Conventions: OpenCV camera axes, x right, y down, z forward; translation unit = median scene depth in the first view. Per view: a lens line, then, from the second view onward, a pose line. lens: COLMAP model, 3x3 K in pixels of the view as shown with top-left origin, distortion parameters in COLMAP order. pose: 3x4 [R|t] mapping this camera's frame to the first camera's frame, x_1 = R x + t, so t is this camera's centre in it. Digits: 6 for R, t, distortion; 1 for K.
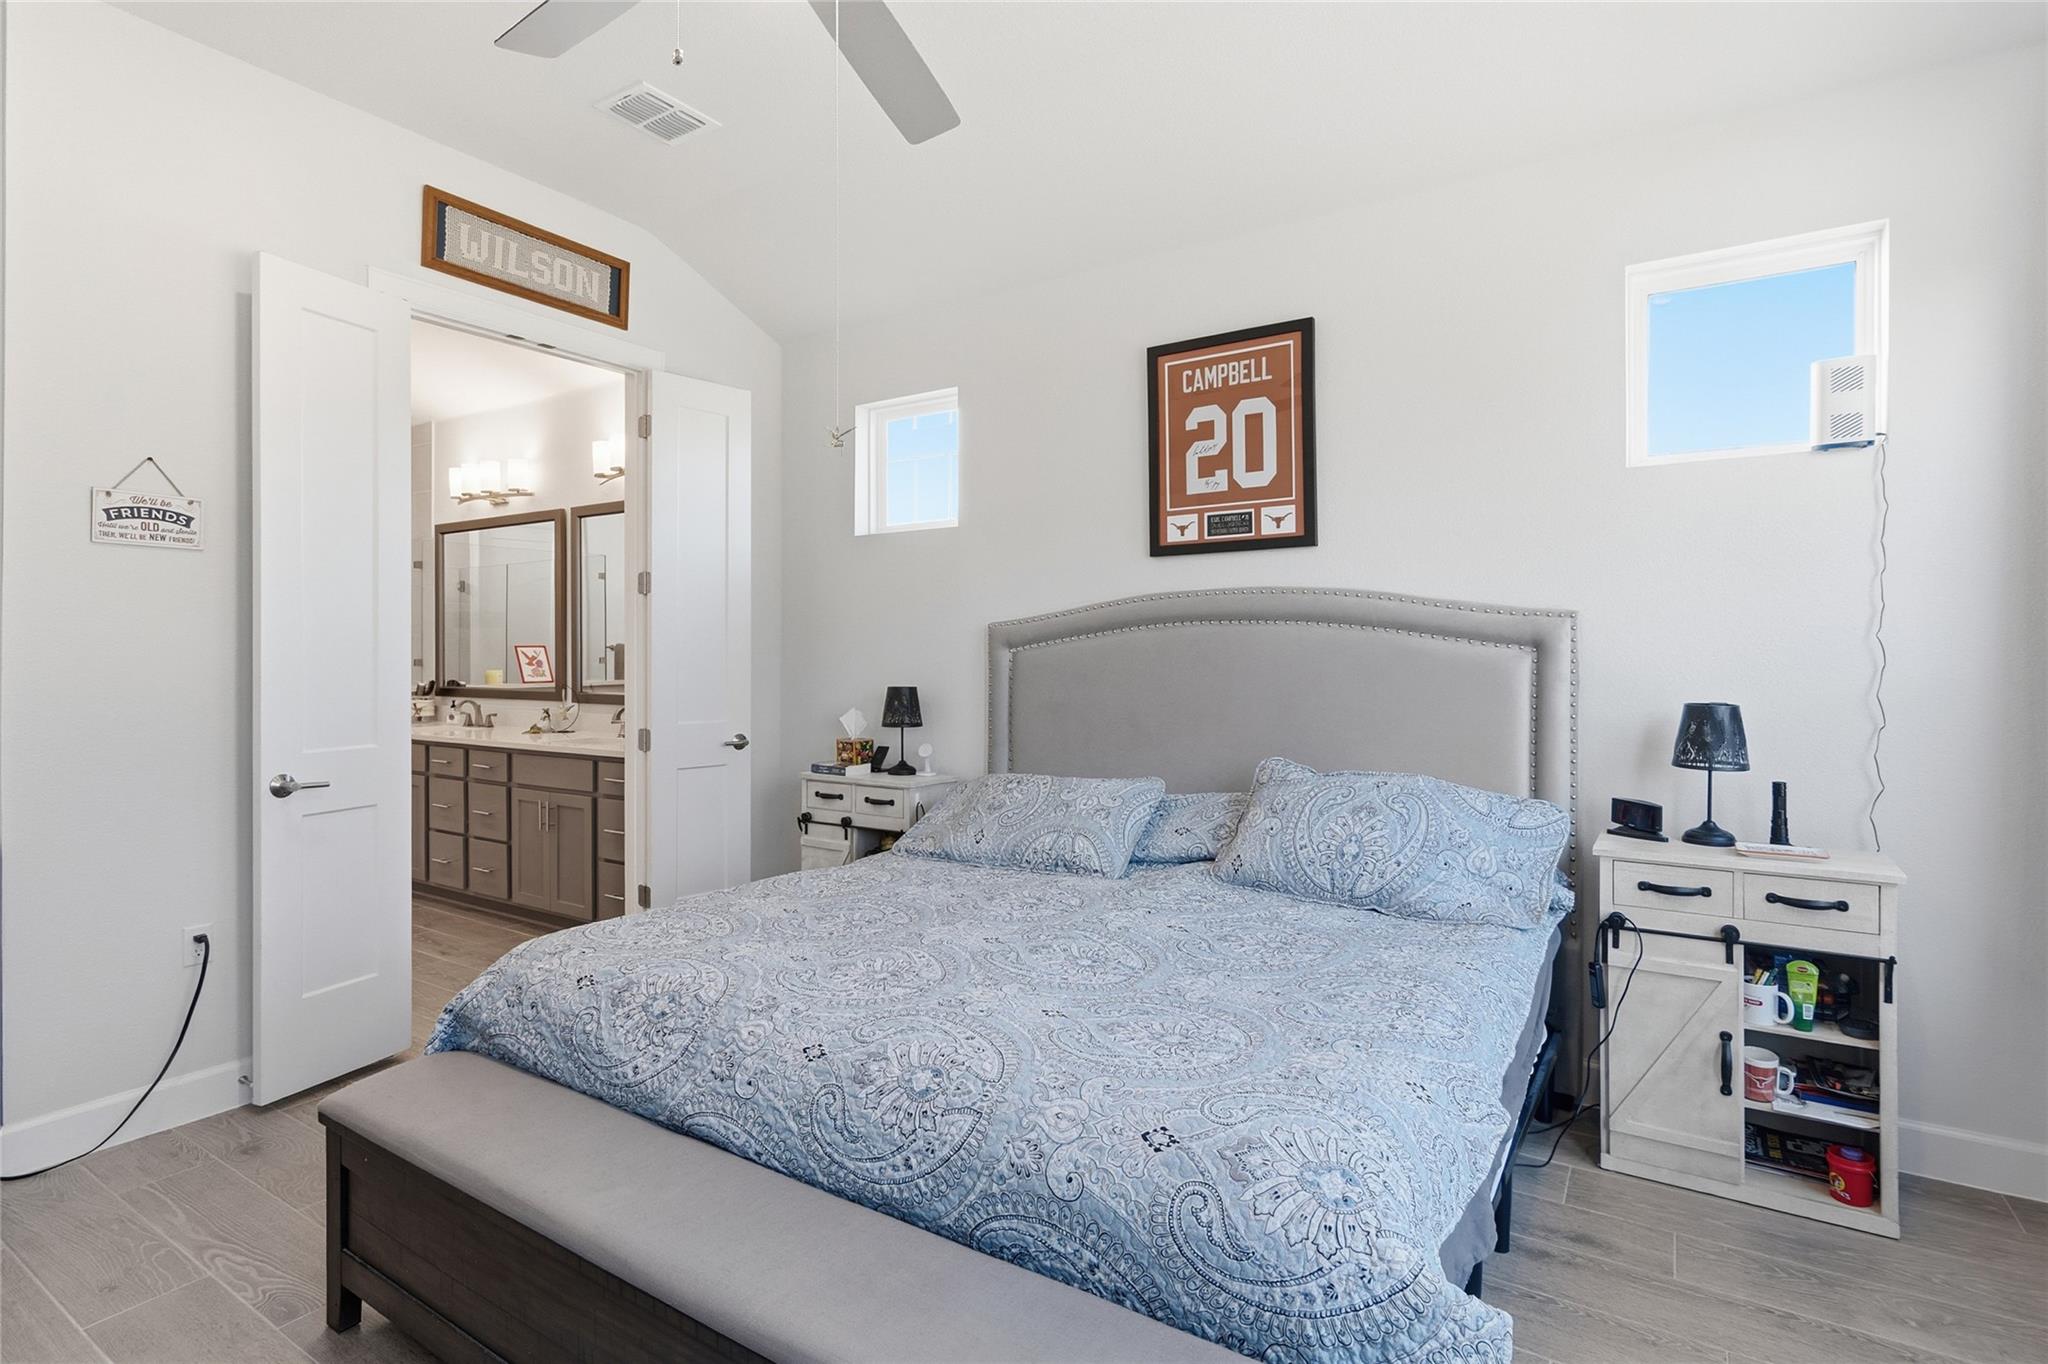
lens RADIAL K [[997.4, 0, 1011.9], [0, 997.4, 657.8], [0, 0, 1]] dist [-0.001413, -0.001195]
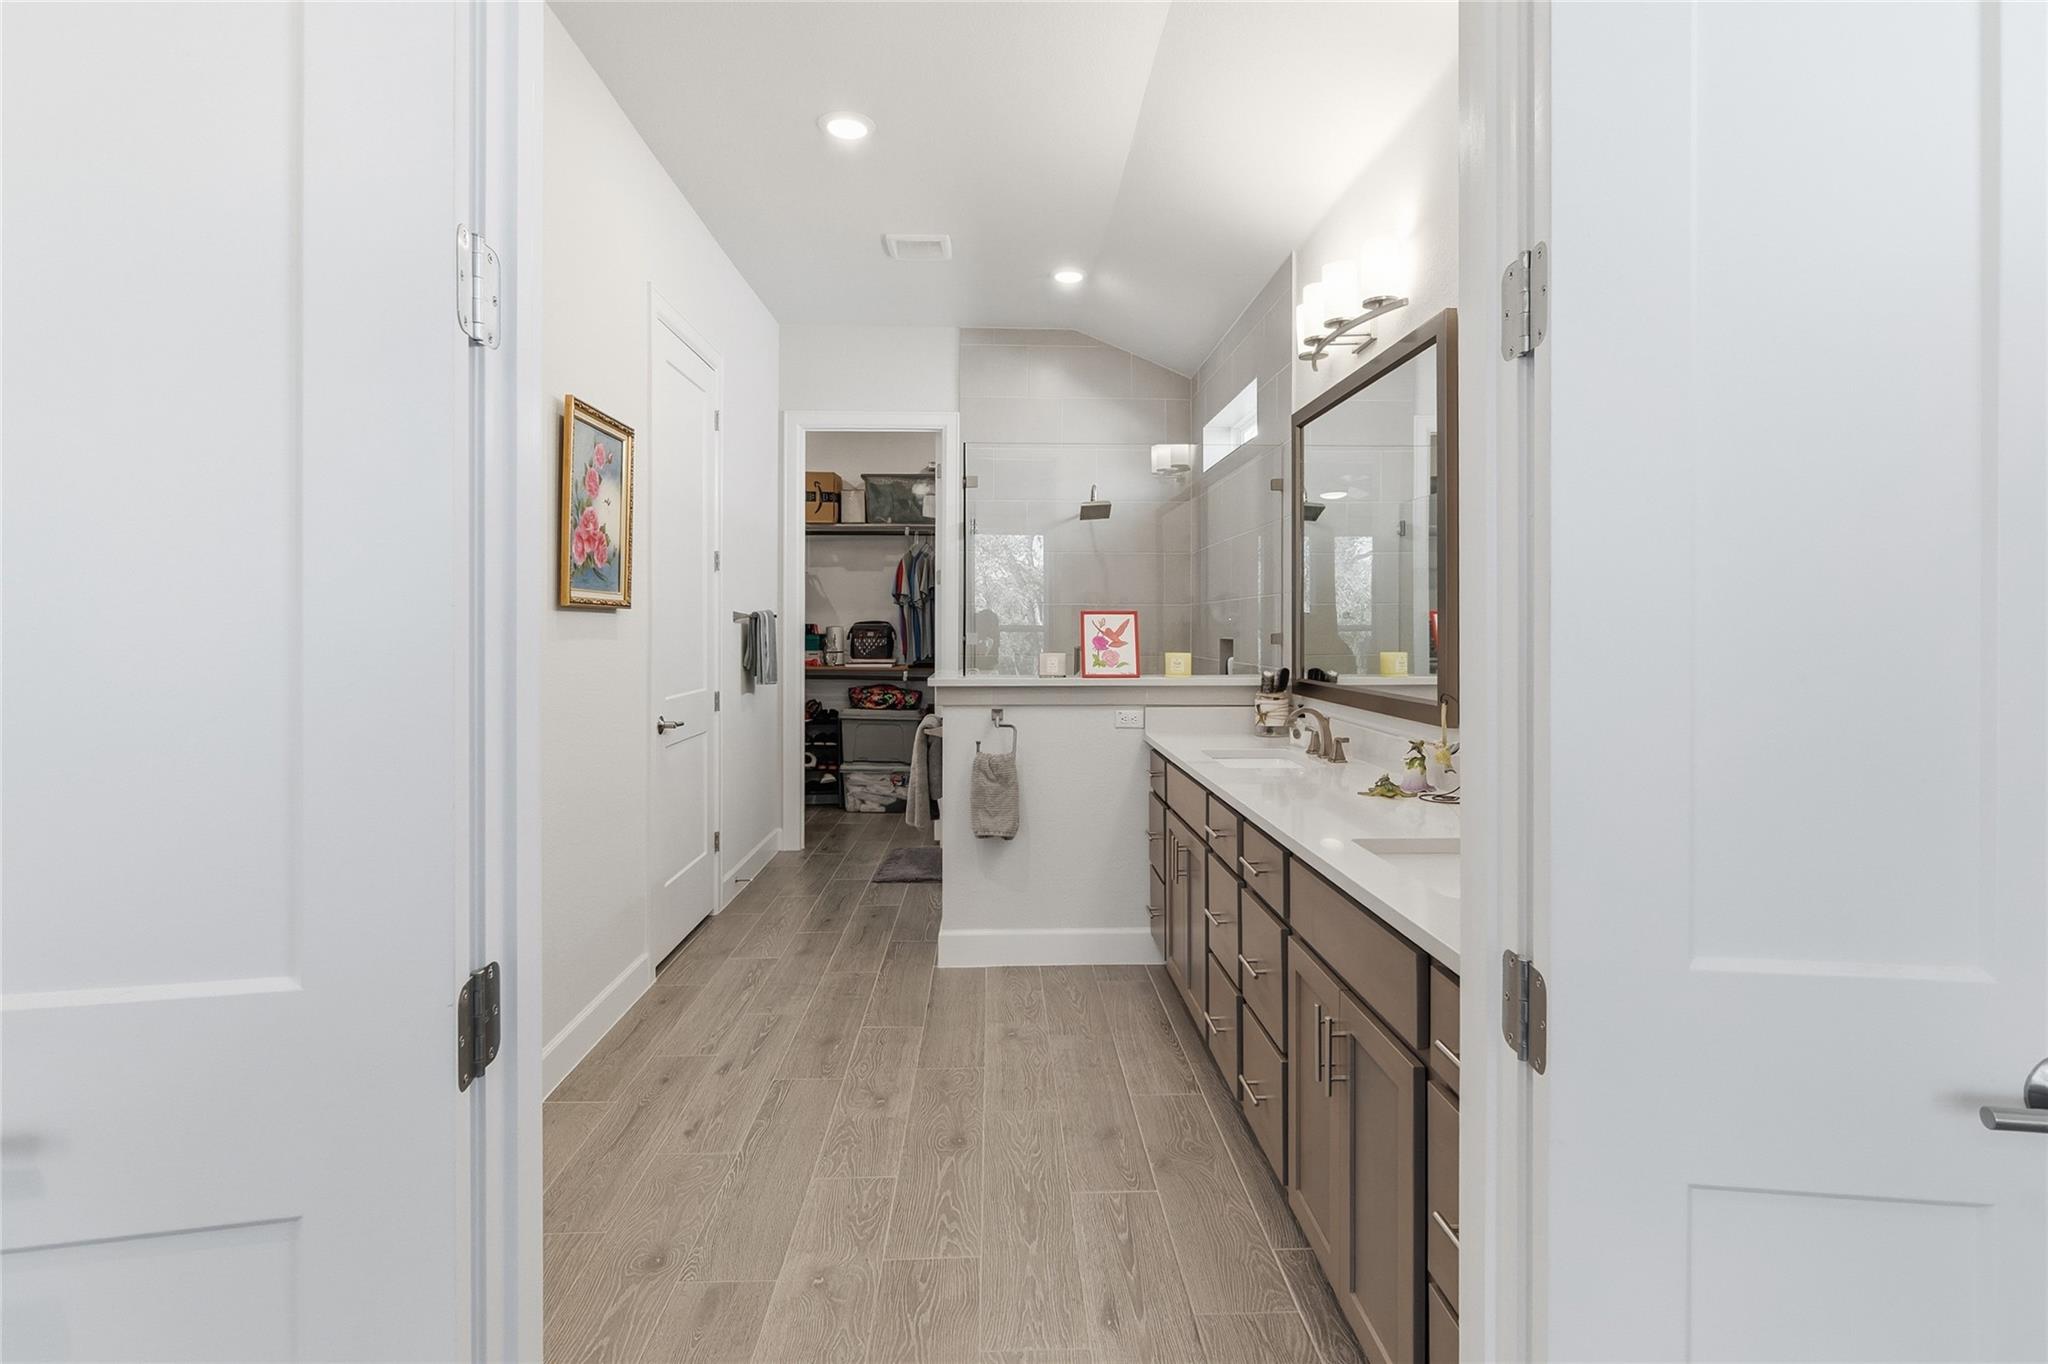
lens RADIAL K [[997.4, 0, 1018.3], [0, 997.4, 645.7], [0, 0, 1]] dist [-0.001413, -0.001195]
pose [[0.561760, 0.014822, -0.827168, -0.174047], [-0.002759, 0.999868, 0.016042, -0.000893], [0.827296, -0.006730, 0.561726, 0.545980]]
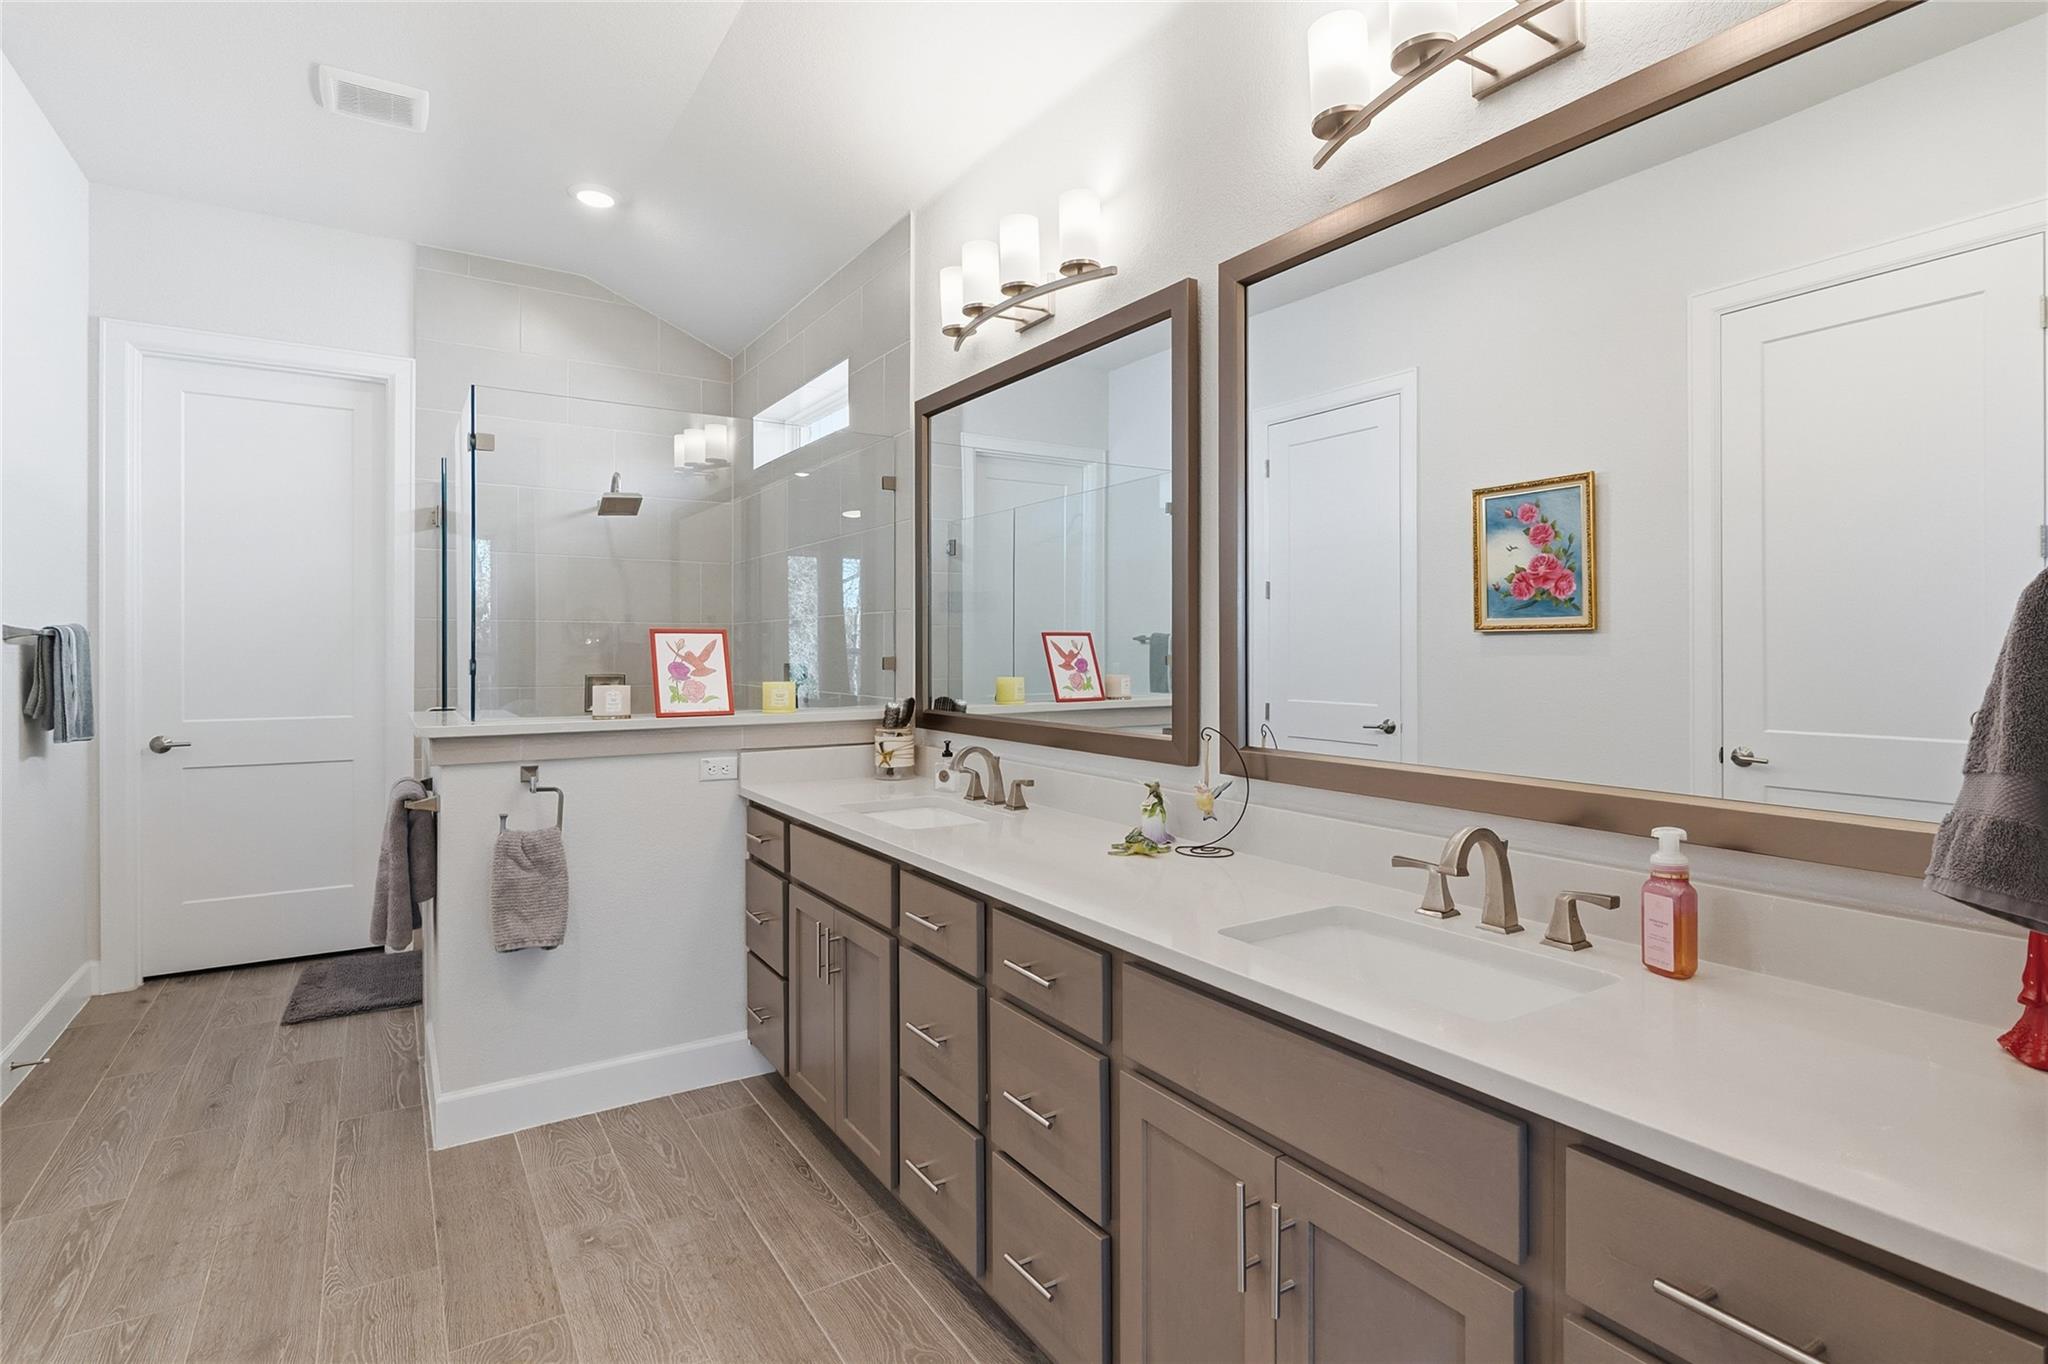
lens RADIAL K [[997.4, 0, 1009.8], [0, 997.4, 662.4], [0, 0, 1]] dist [-0.001413, -0.001195]
pose [[0.906265, 0.003604, -0.422695, -0.329978], [0.000367, 0.999957, 0.009314, -0.001146], [0.422710, -0.008596, 0.906224, 0.577362]]
